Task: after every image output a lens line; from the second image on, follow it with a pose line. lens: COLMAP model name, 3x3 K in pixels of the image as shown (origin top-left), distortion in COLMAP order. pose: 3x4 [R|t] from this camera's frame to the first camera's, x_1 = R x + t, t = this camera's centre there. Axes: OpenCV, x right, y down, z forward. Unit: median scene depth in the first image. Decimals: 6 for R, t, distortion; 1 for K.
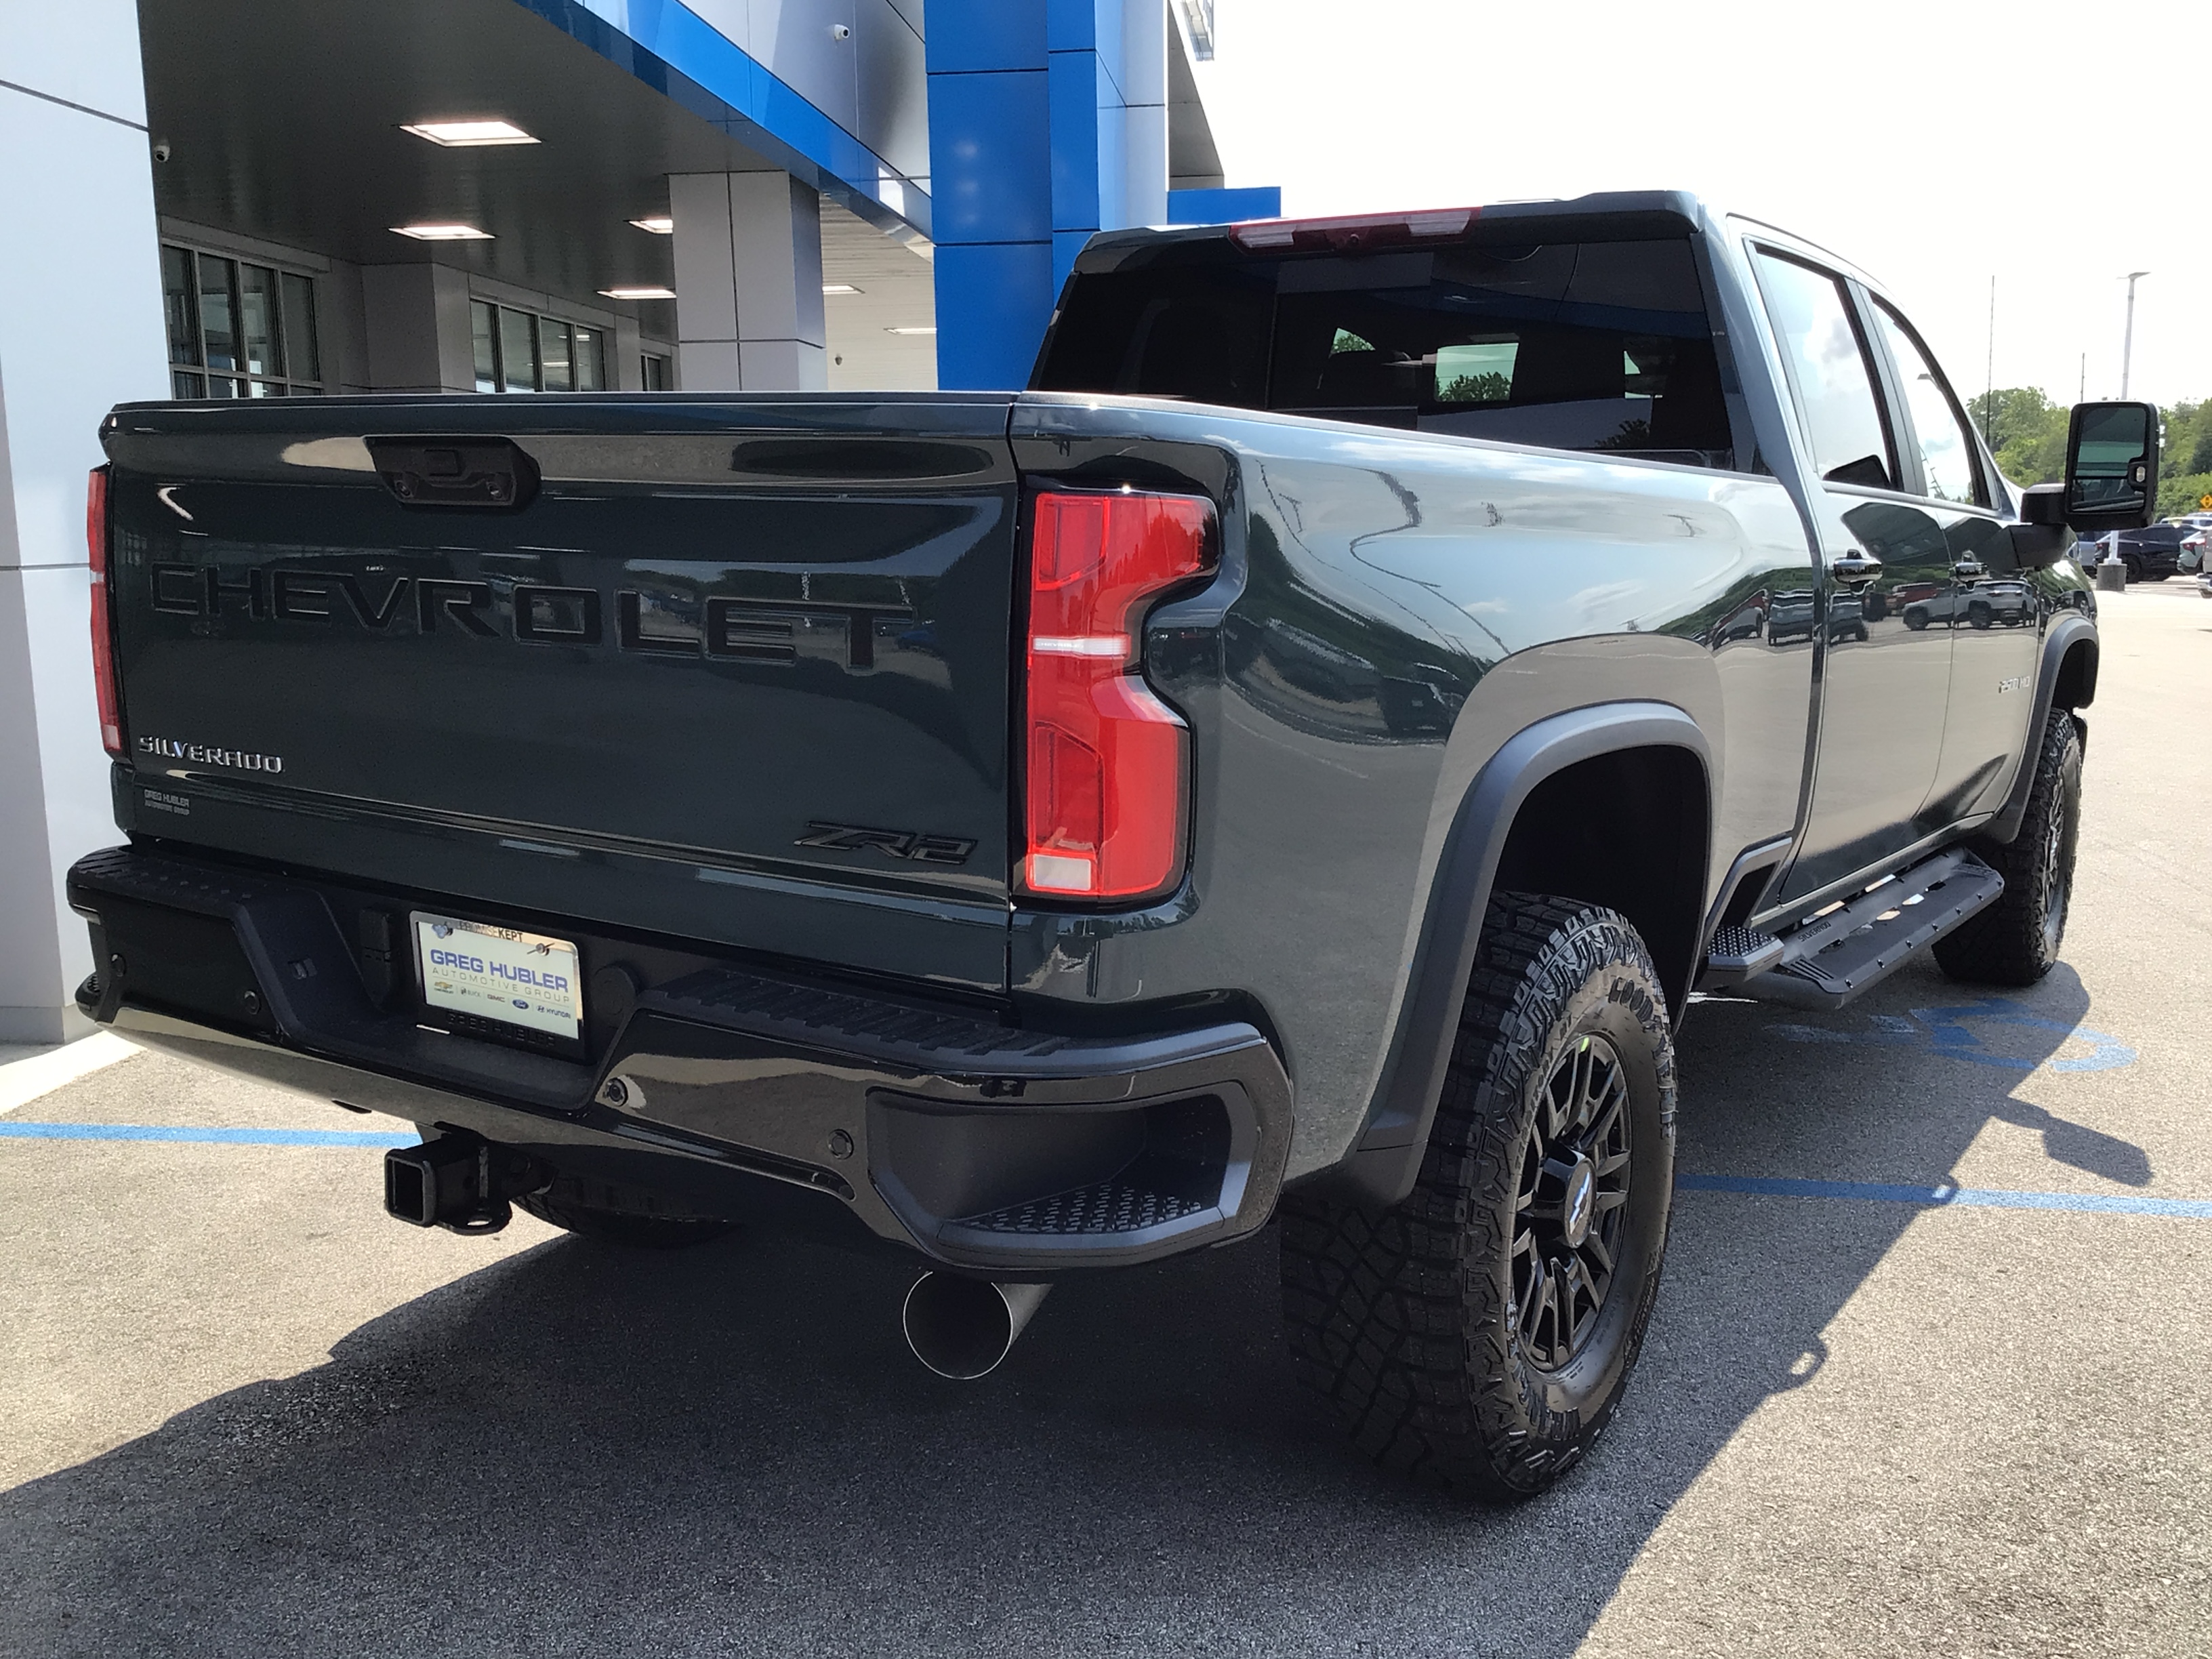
lens RADIAL K [[1960.2, 0, 1106.0], [0, 1960.2, 829.5], [0, 0, 1]] dist [0.040391, -0.066214]
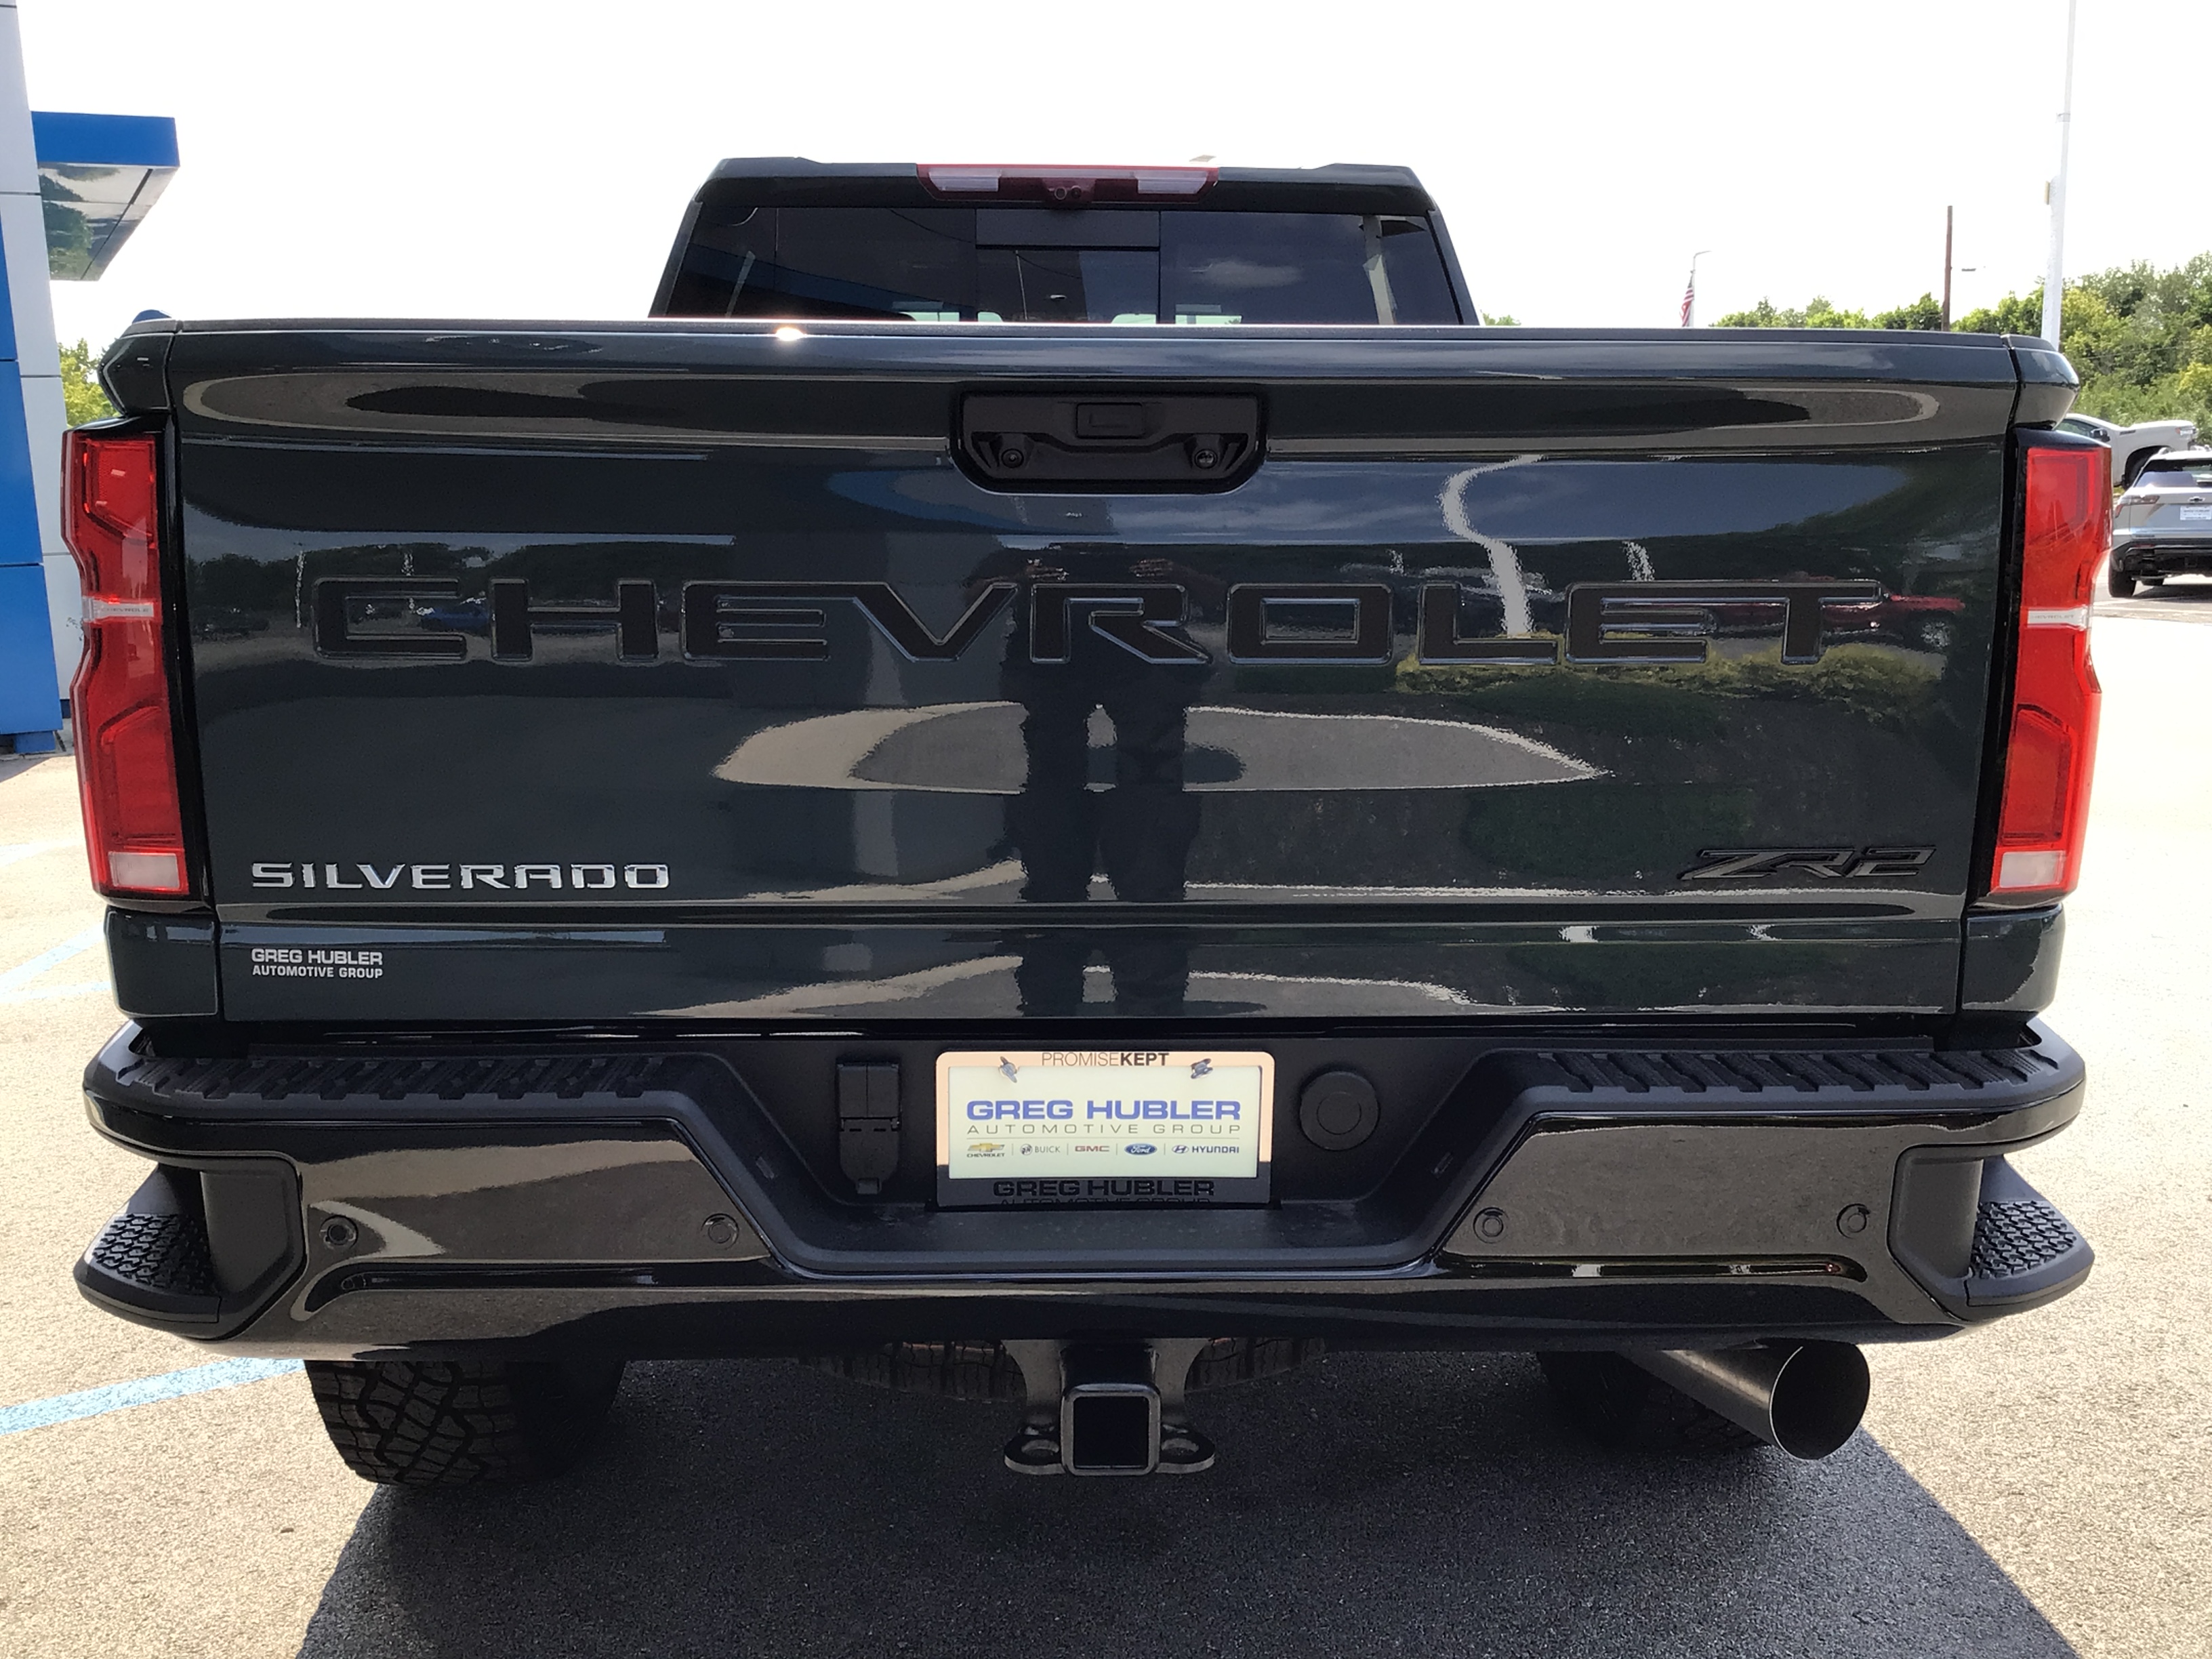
lens RADIAL K [[1957.0, 0, 1106.0], [0, 1957.0, 829.5], [0, 0, 1]] dist [0.041742, -0.068280]
pose [[0.822369, -0.112055, 0.557811, -0.701175], [0.106256, 0.993413, 0.042908, -0.064244], [-0.558944, 0.023984, 0.828858, 0.384188]]
